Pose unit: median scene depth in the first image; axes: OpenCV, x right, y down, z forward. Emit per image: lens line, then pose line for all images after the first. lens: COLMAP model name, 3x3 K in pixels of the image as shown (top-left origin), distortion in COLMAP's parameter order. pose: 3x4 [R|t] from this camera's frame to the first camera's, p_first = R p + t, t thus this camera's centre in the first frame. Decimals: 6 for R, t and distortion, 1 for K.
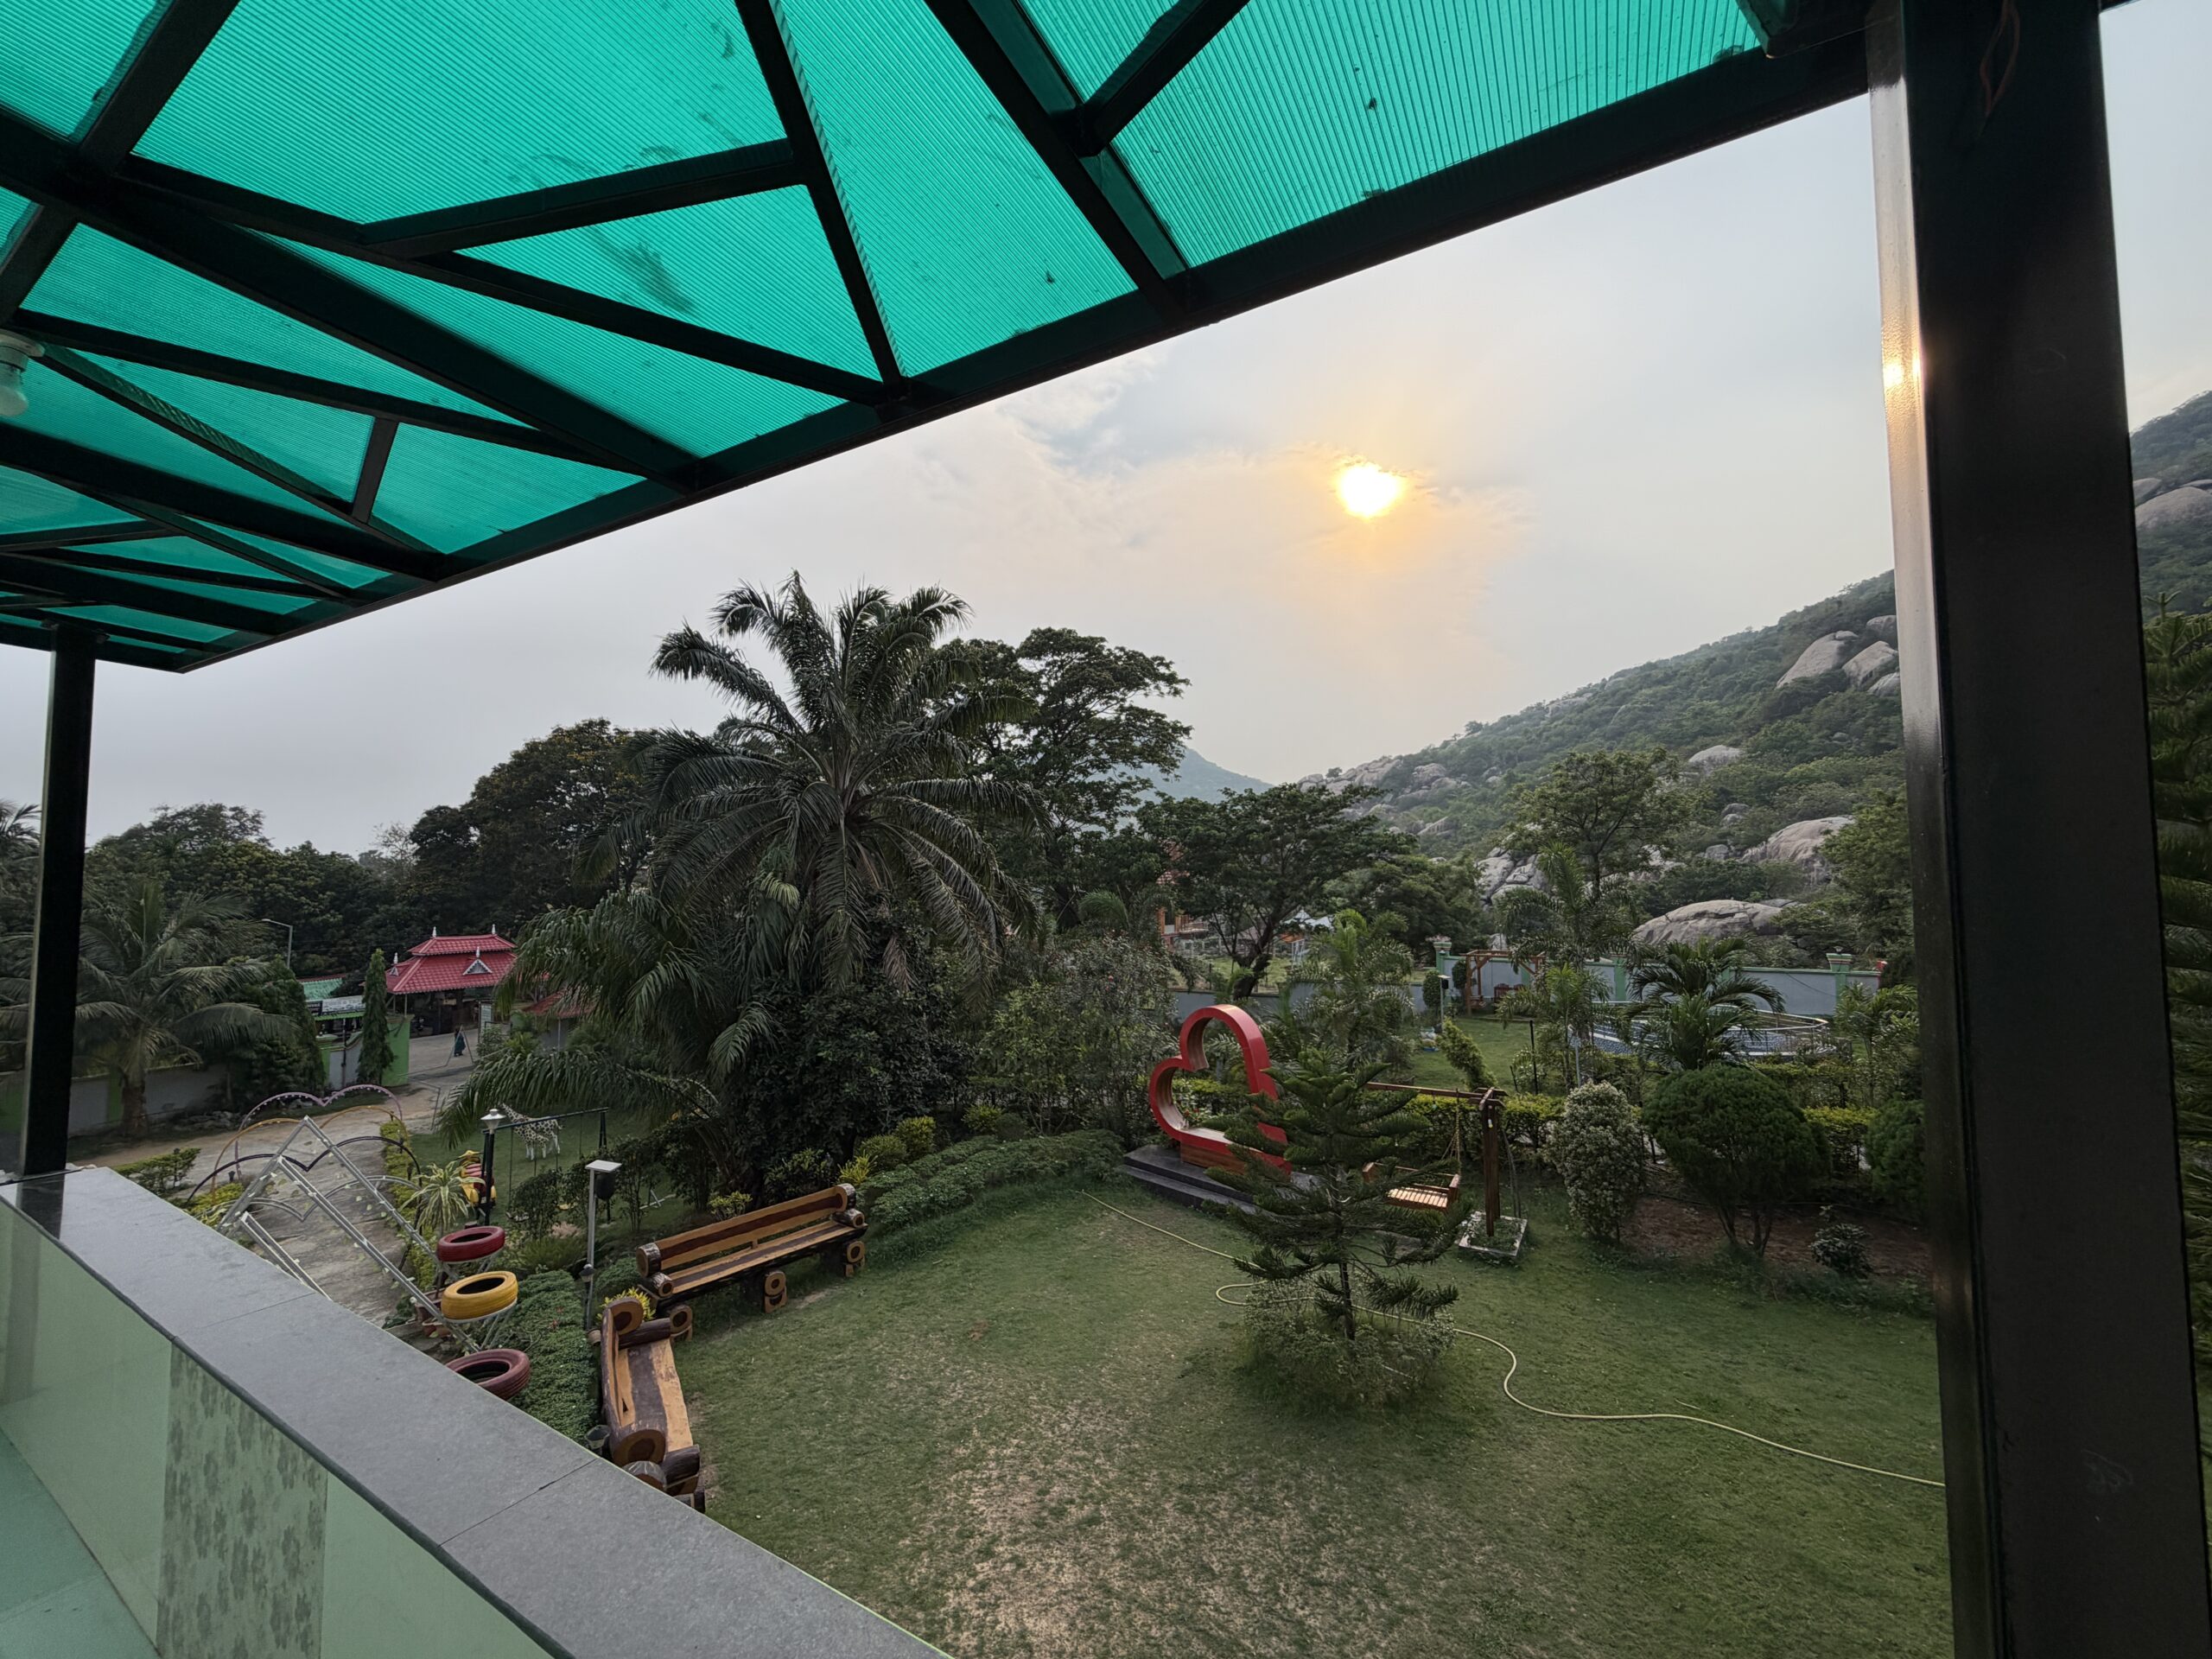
lens RADIAL K [[879.8, 0, 1102.0], [0, 879.8, 832.2], [0, 0, 1]] dist [-0.001461, 0.000497]
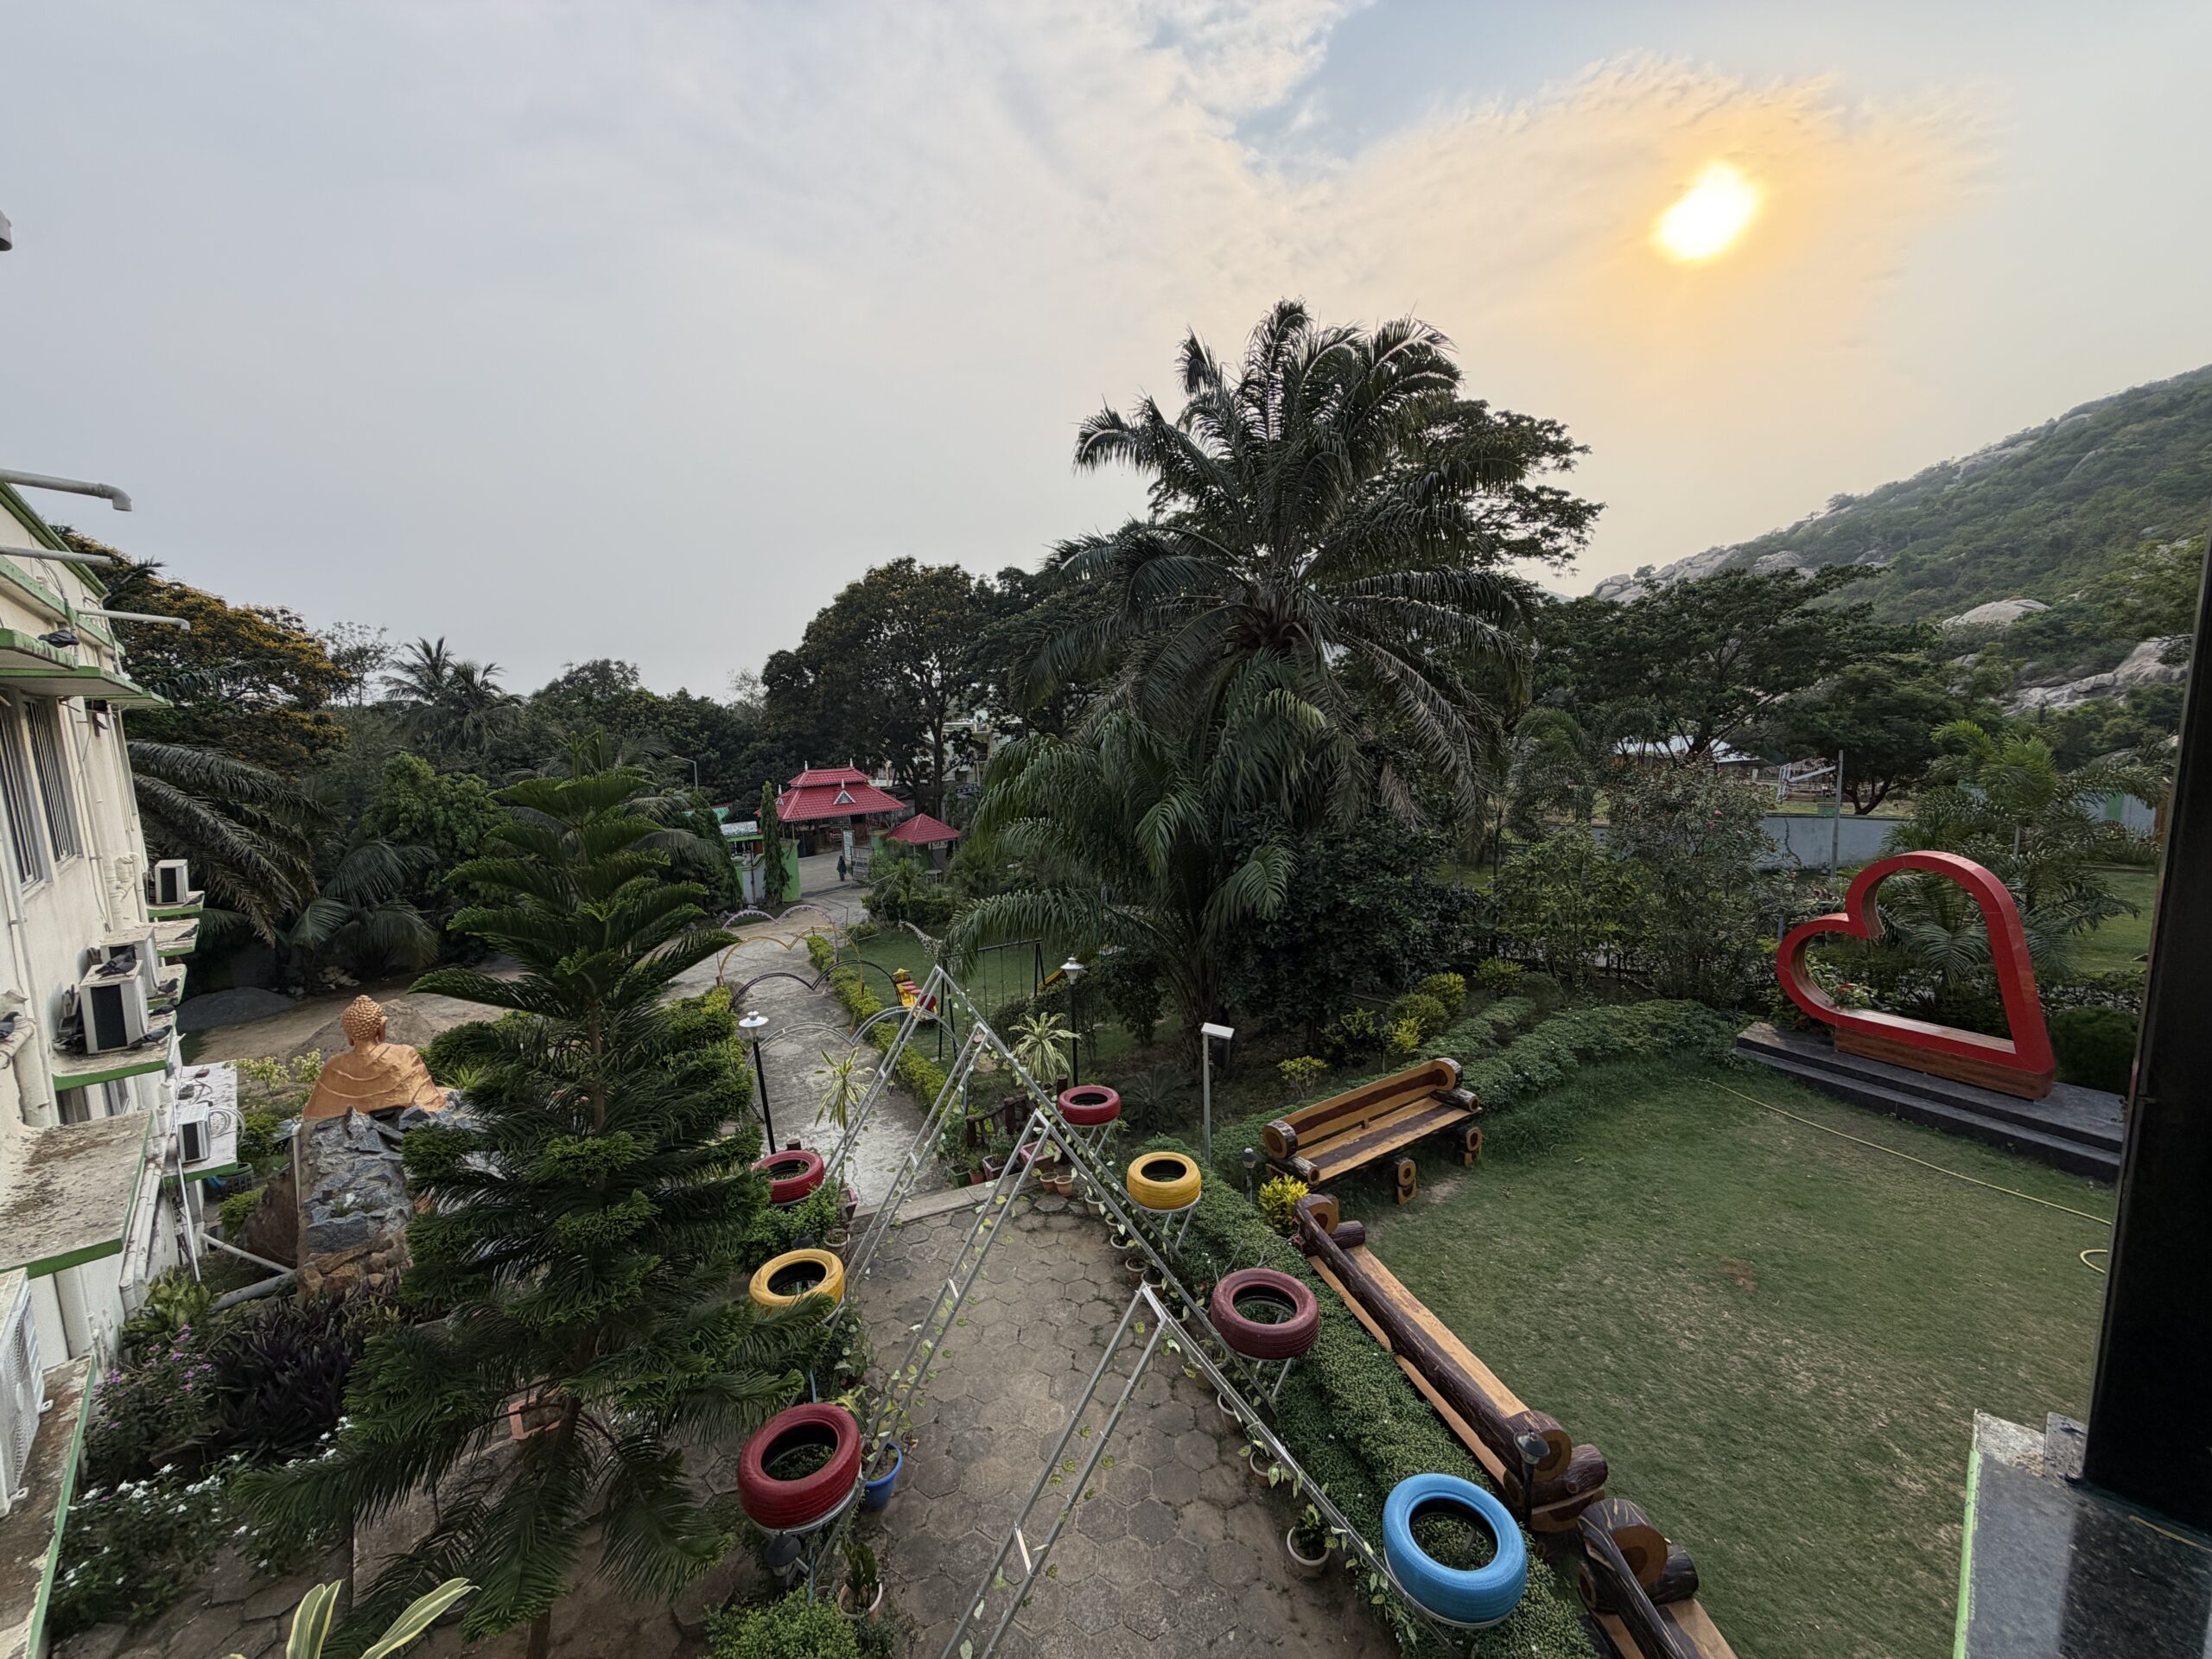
lens RADIAL K [[879.8, 0, 1111.0], [0, 879.8, 833.1], [0, 0, 1]] dist [-0.001461, 0.000497]
pose [[0.964853, 0.010359, -0.262585, -0.108606], [0.040591, 0.981356, 0.187864, 0.006094], [0.259635, -0.191920, 0.946444, 0.048776]]
